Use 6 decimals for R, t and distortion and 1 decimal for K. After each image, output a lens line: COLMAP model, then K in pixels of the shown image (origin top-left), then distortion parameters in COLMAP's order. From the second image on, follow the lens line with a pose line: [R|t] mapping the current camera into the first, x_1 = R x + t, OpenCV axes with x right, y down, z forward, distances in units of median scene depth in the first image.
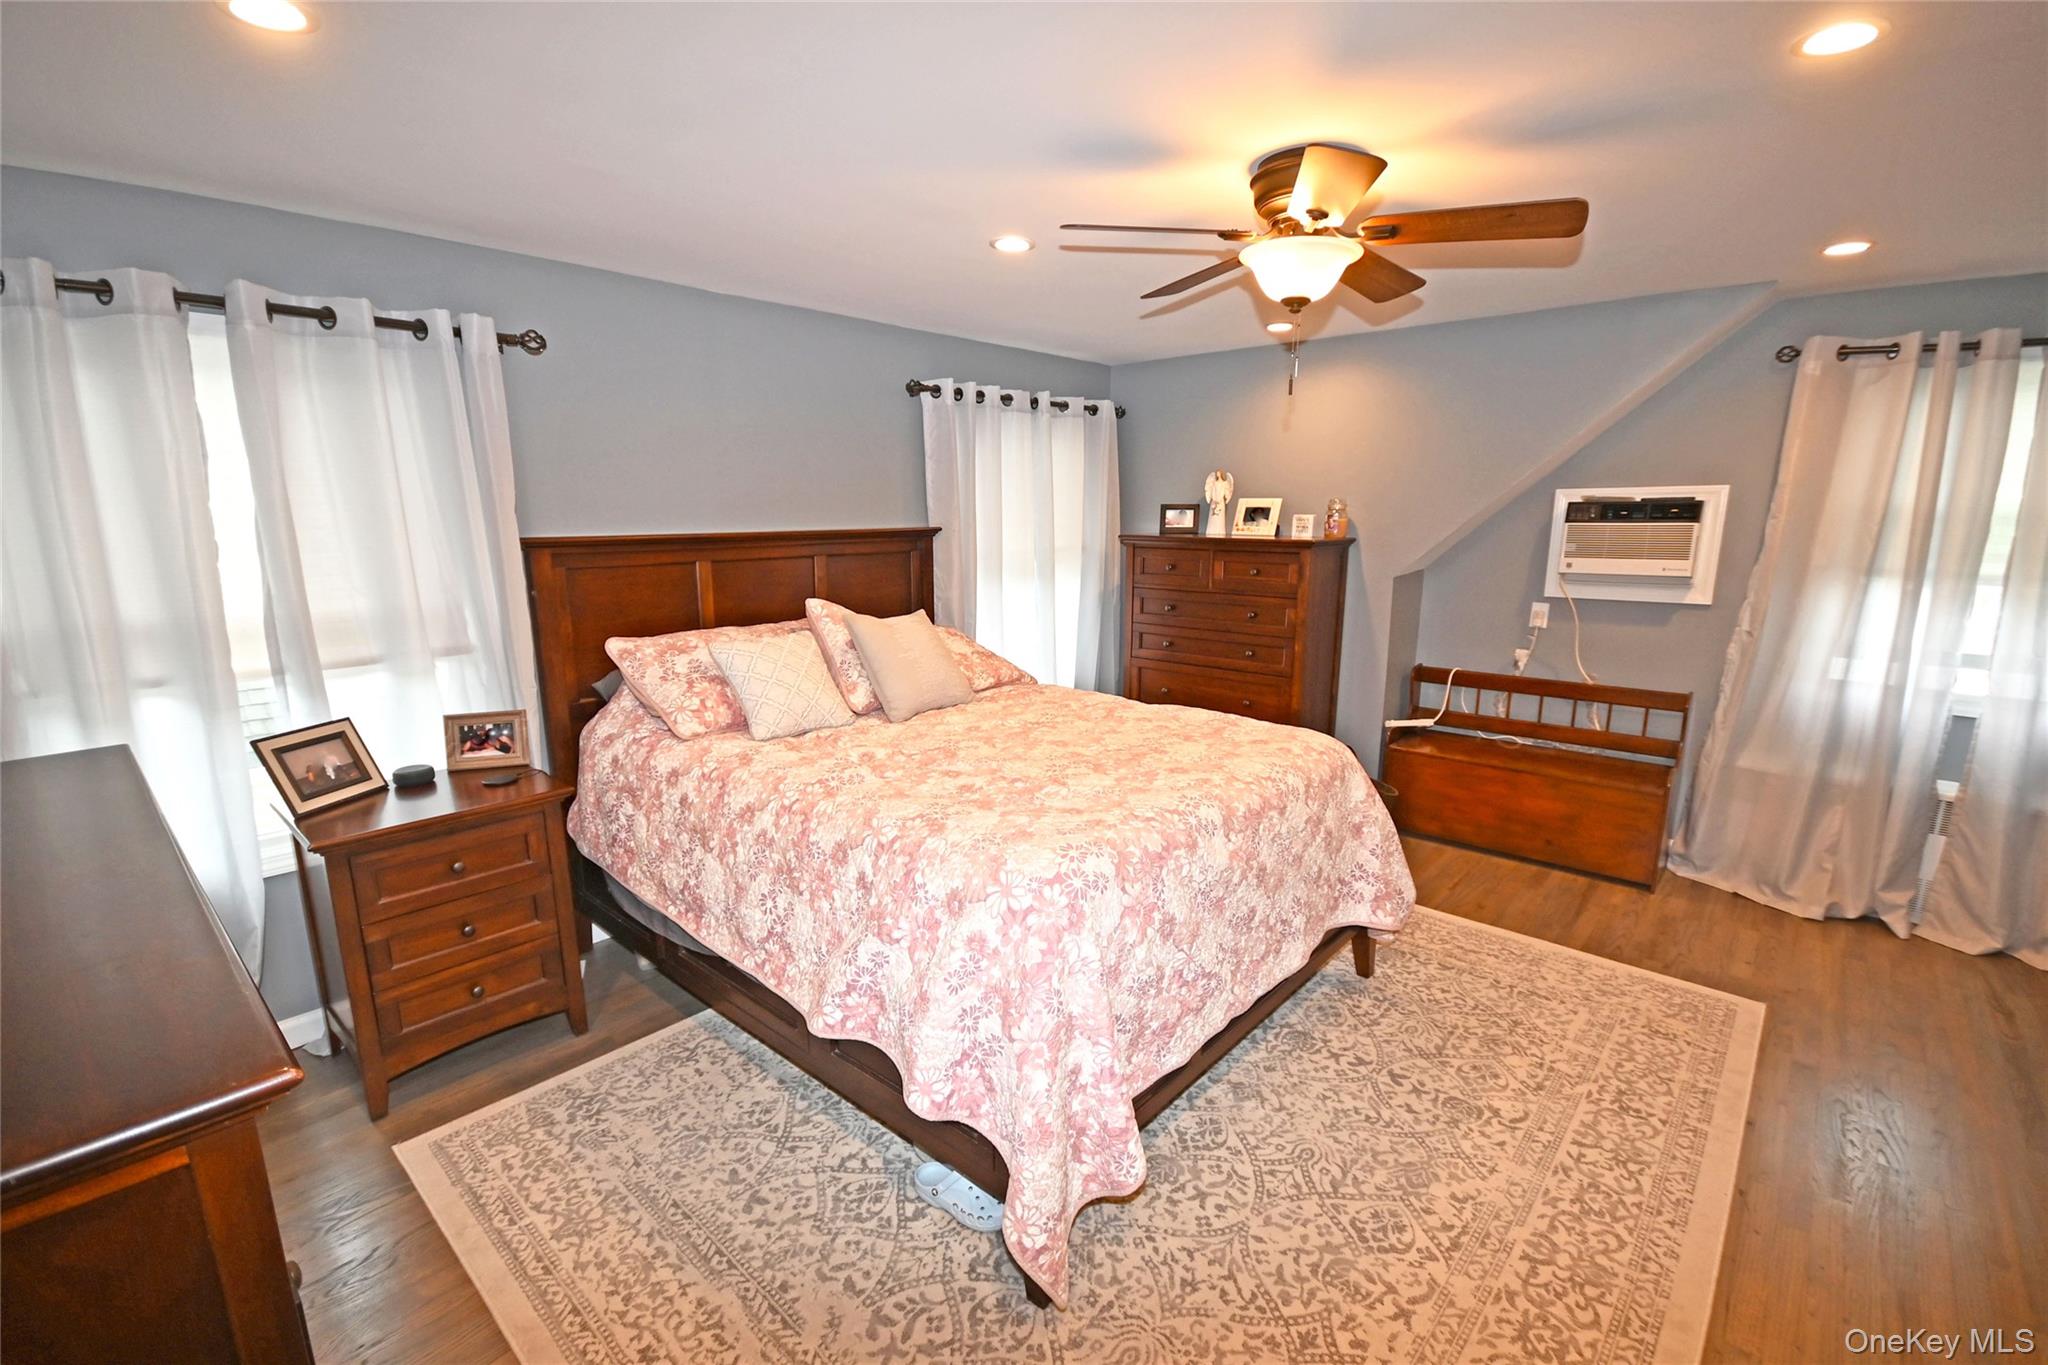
lens RADIAL K [[912.6, 0, 1017.2], [0, 912.6, 693.8], [0, 0, 1]] dist [0.002513, -0.007789]
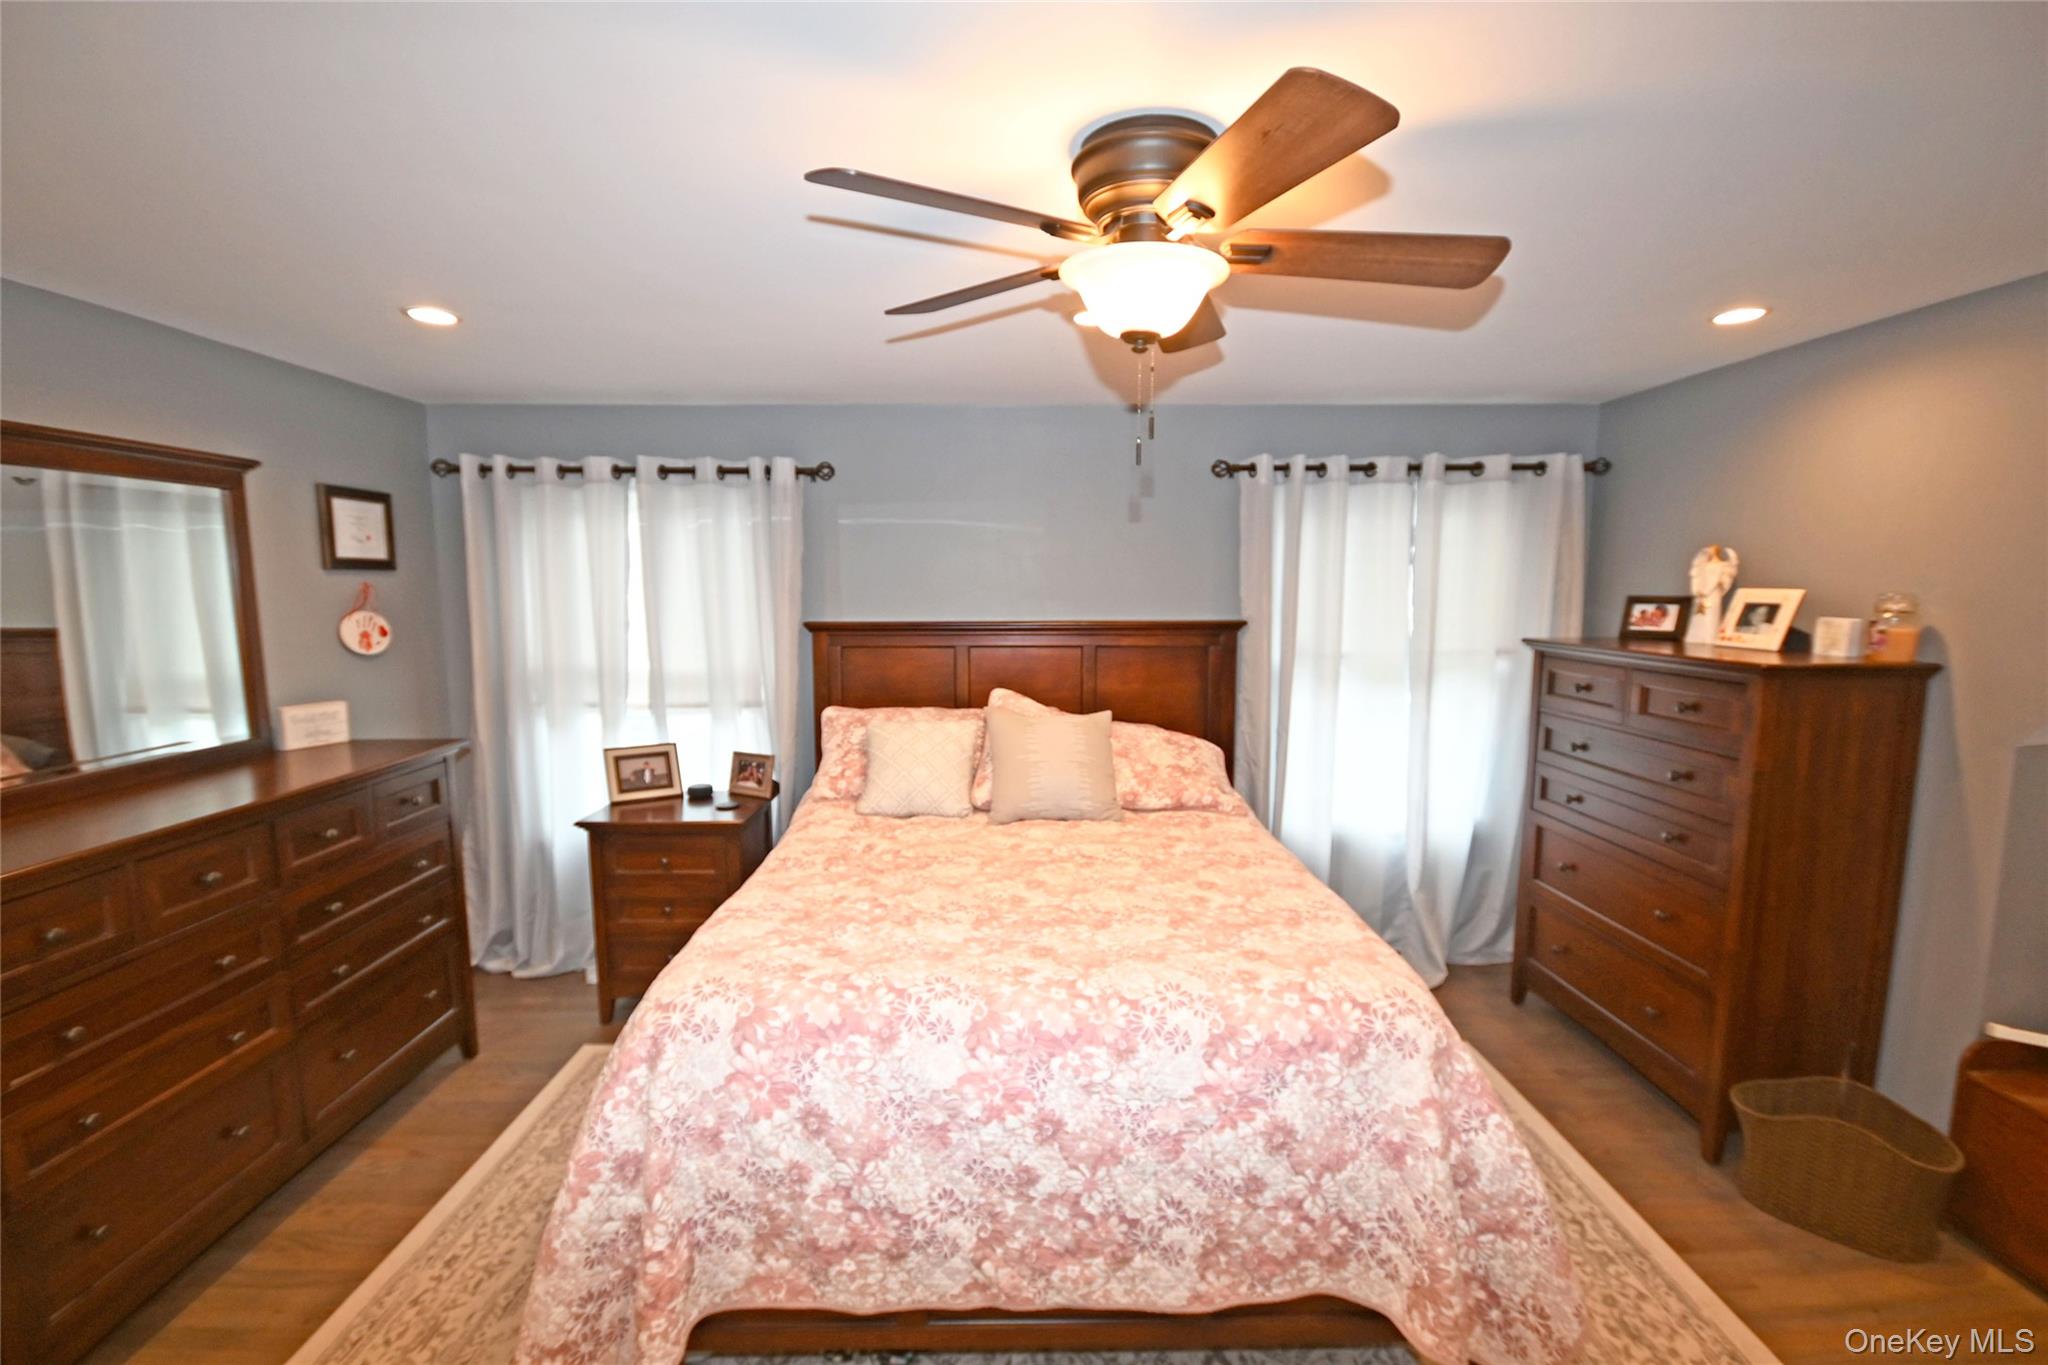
lens RADIAL K [[898.6, 0, 1004.6], [0, 898.6, 690.6], [0, 0, 1]] dist [0.001579, 0.000041]
pose [[0.669537, 0.088446, -0.737494, 0.613629], [-0.147829, 0.988890, -0.015612, -0.103529], [0.727920, 0.119476, 0.675173, 0.385889]]
